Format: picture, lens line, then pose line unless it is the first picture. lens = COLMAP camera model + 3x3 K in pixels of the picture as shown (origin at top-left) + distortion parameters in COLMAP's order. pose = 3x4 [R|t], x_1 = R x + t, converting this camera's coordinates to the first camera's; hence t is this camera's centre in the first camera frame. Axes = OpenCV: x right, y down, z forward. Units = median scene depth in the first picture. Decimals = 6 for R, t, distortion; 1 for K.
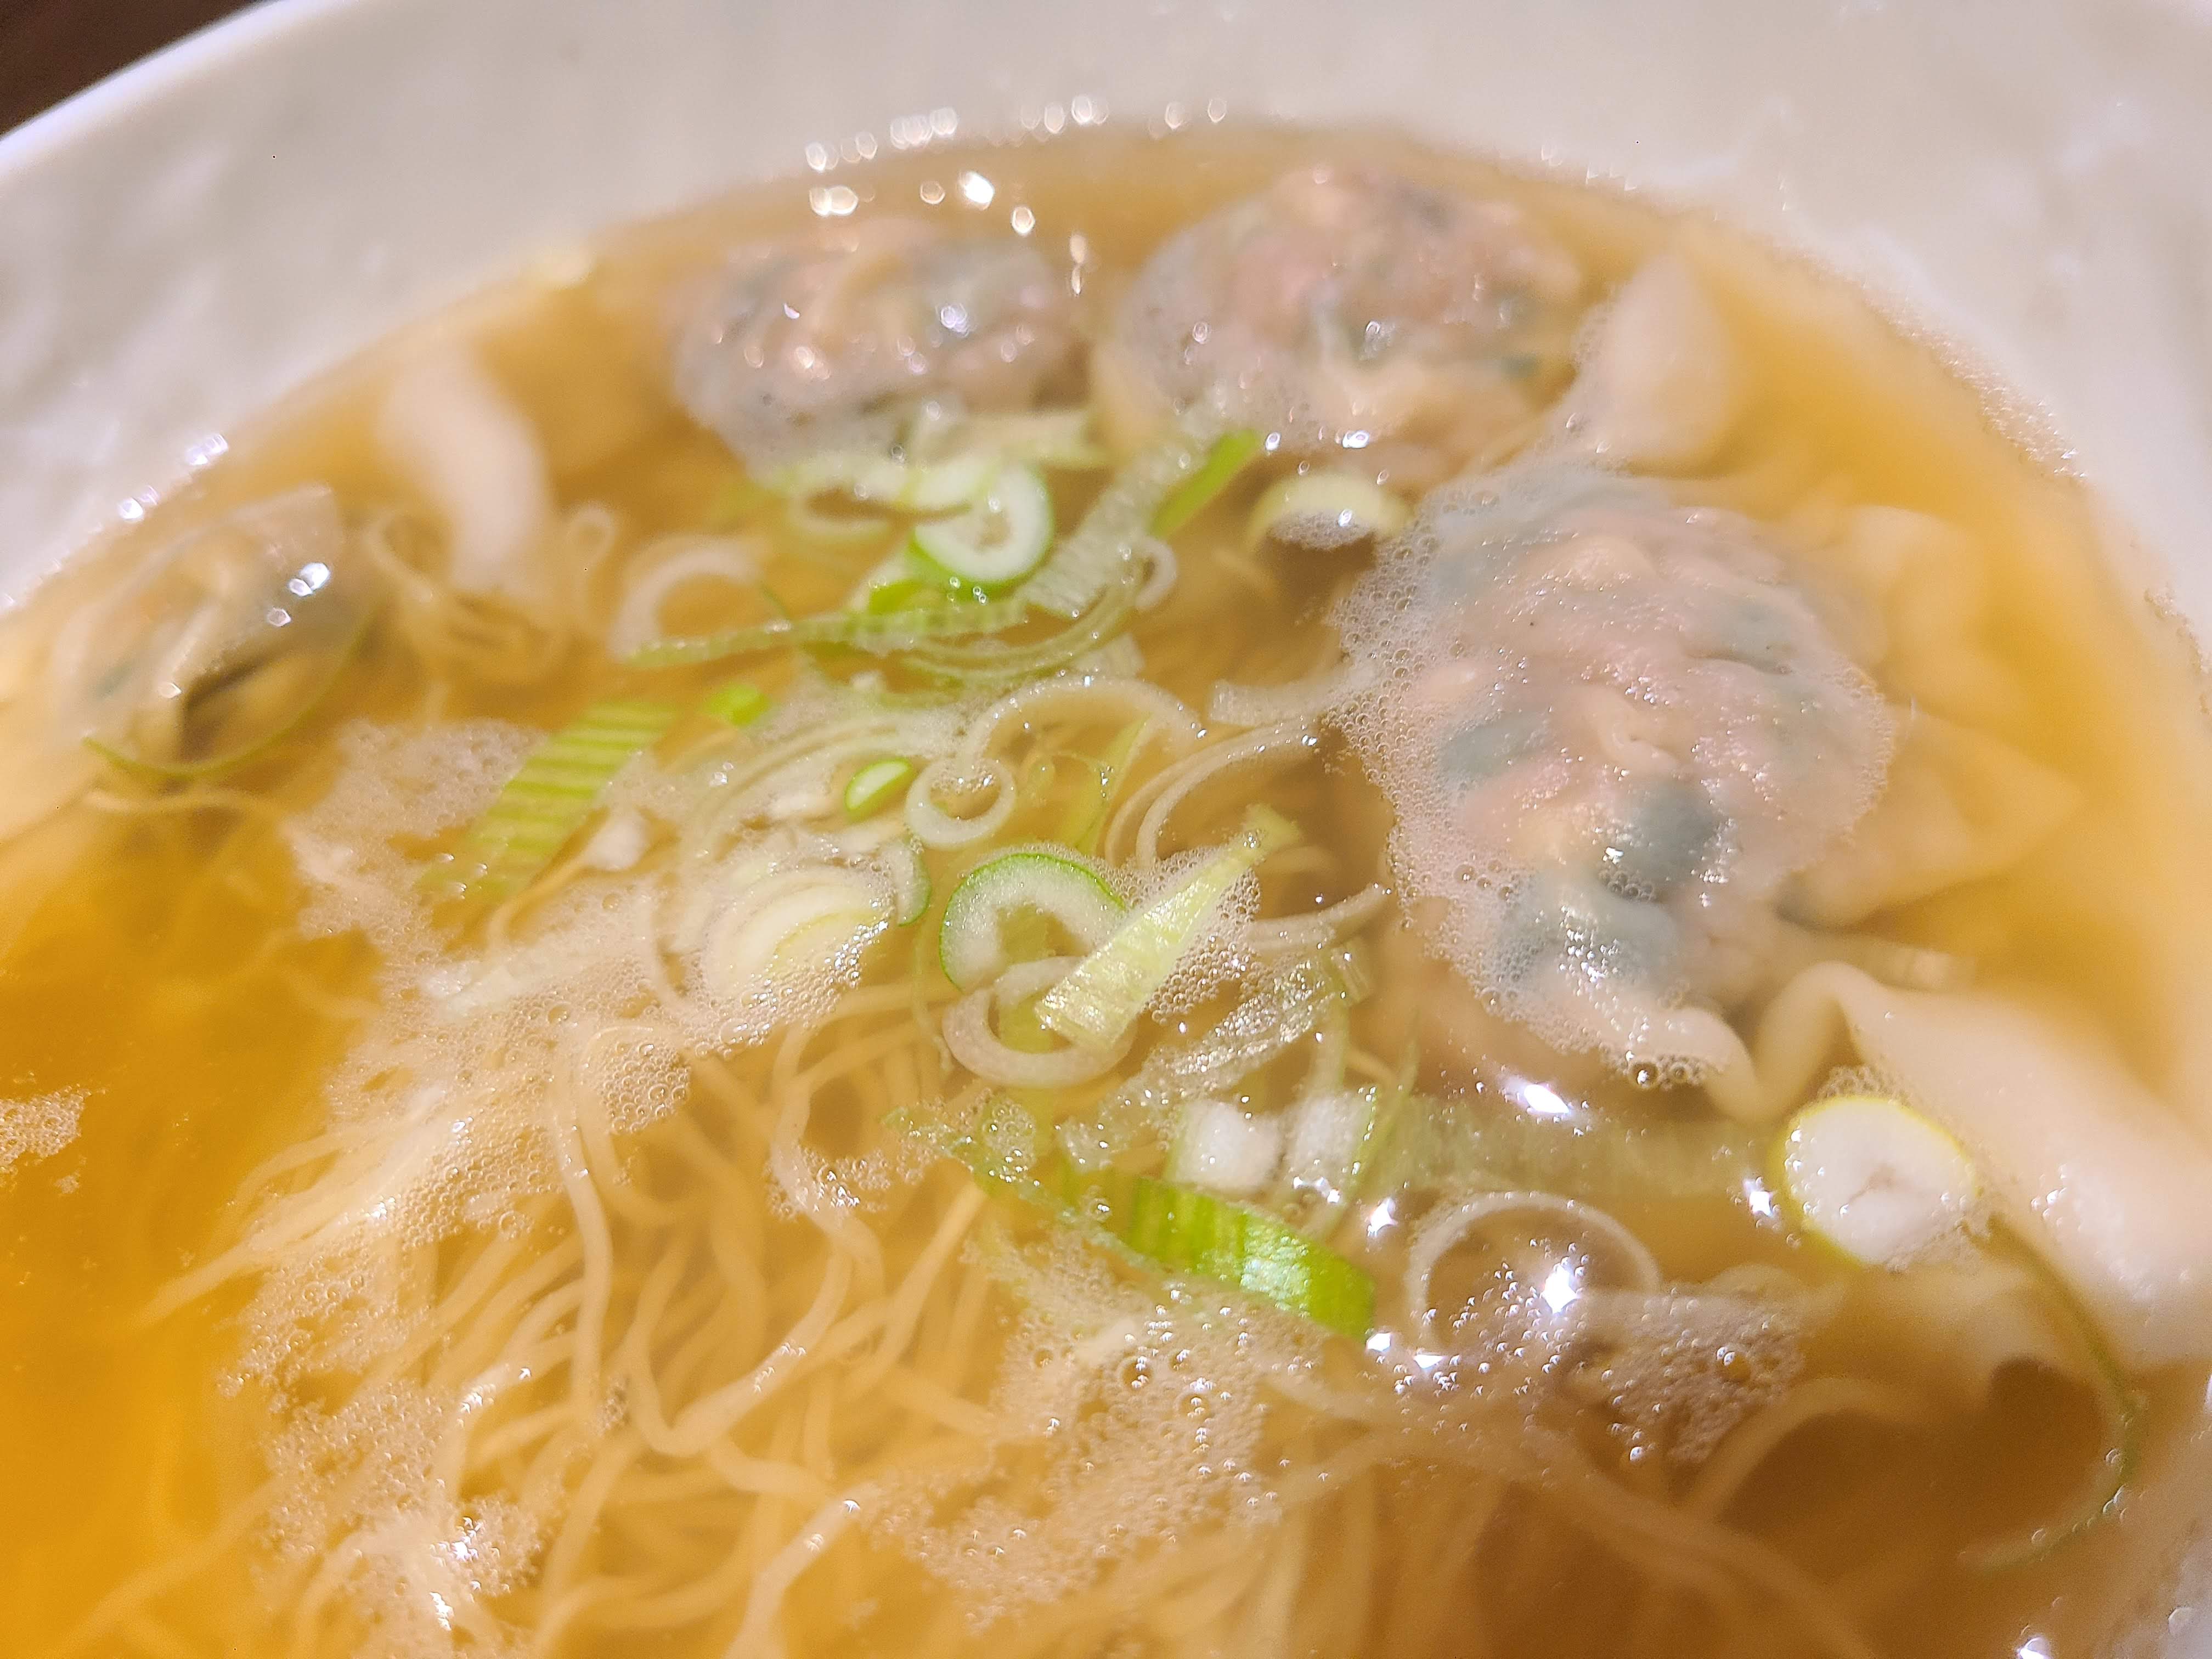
lens RADIAL K [[1773.9, 0, 1106.0], [0, 1773.9, 829.5], [0, 0, 1]] dist [-0.043631, 0.006254]
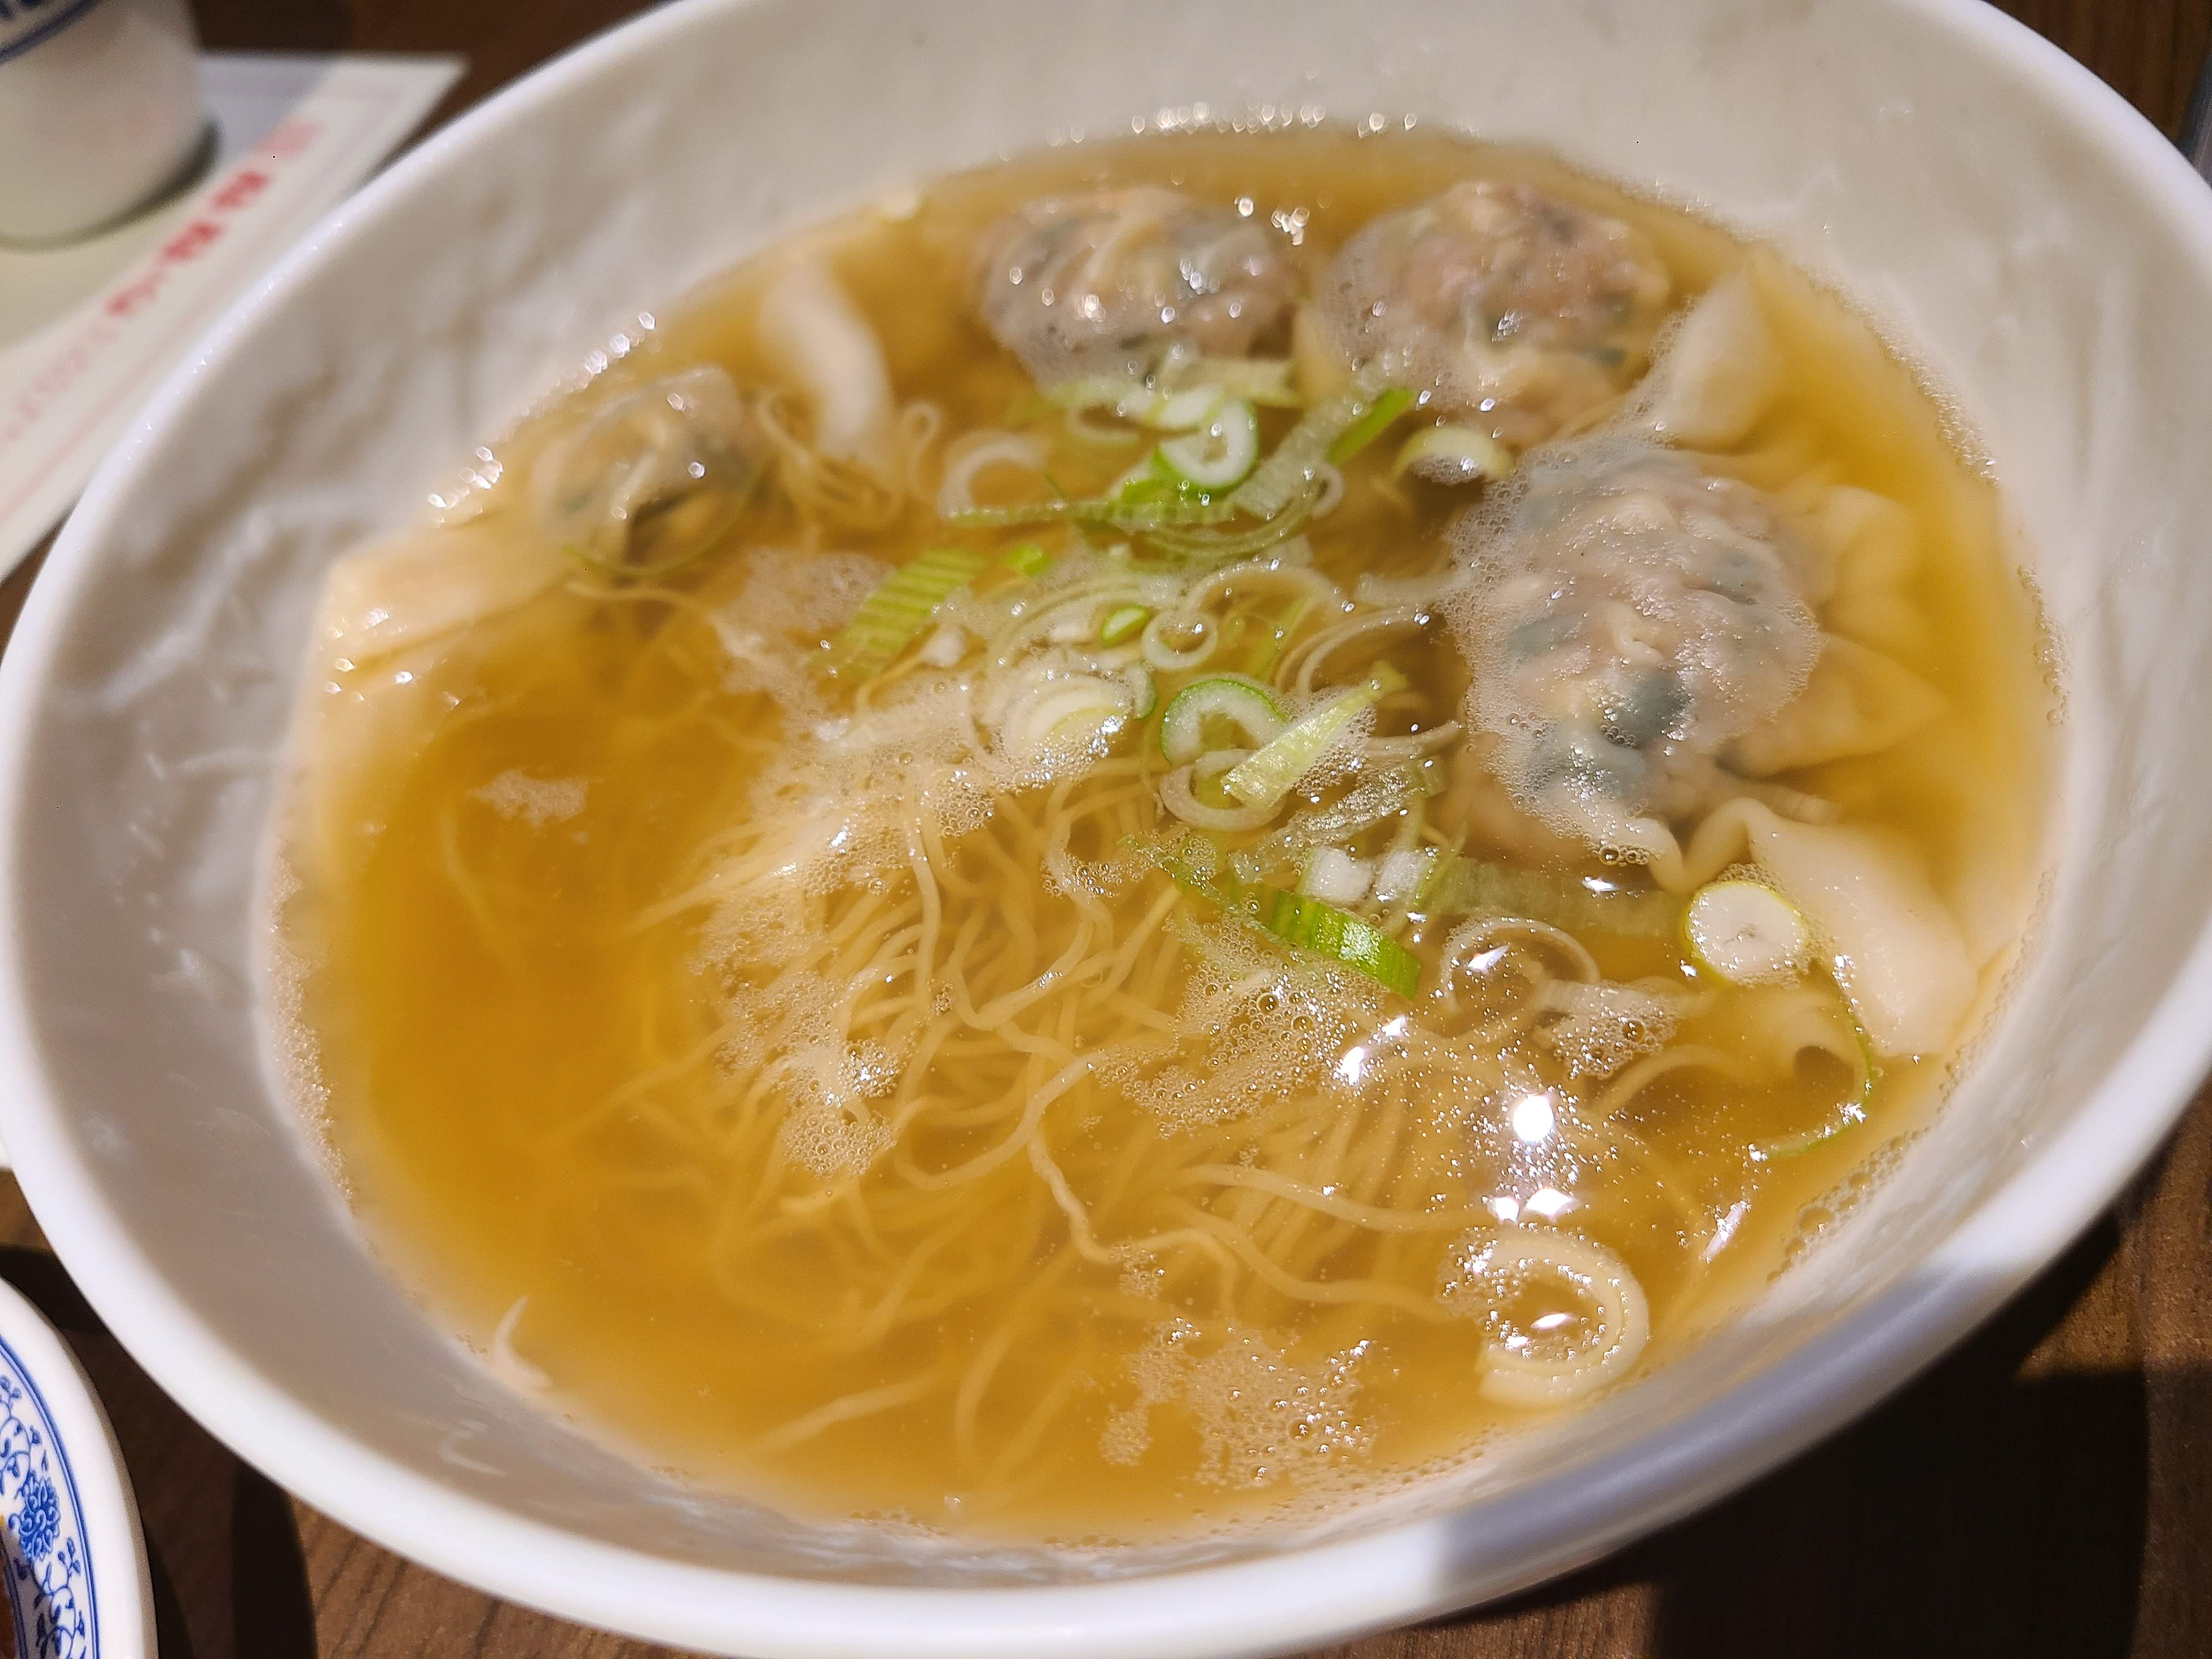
lens RADIAL K [[1703.7, 0, 1106.0], [0, 1703.7, 829.5], [0, 0, 1]] dist [-0.029930, 0.003408]
pose [[0.992565, 0.095654, -0.075272, -0.022187], [-0.087893, 0.991055, 0.100419, 0.003089], [0.084204, -0.093056, 0.992094, -0.438651]]
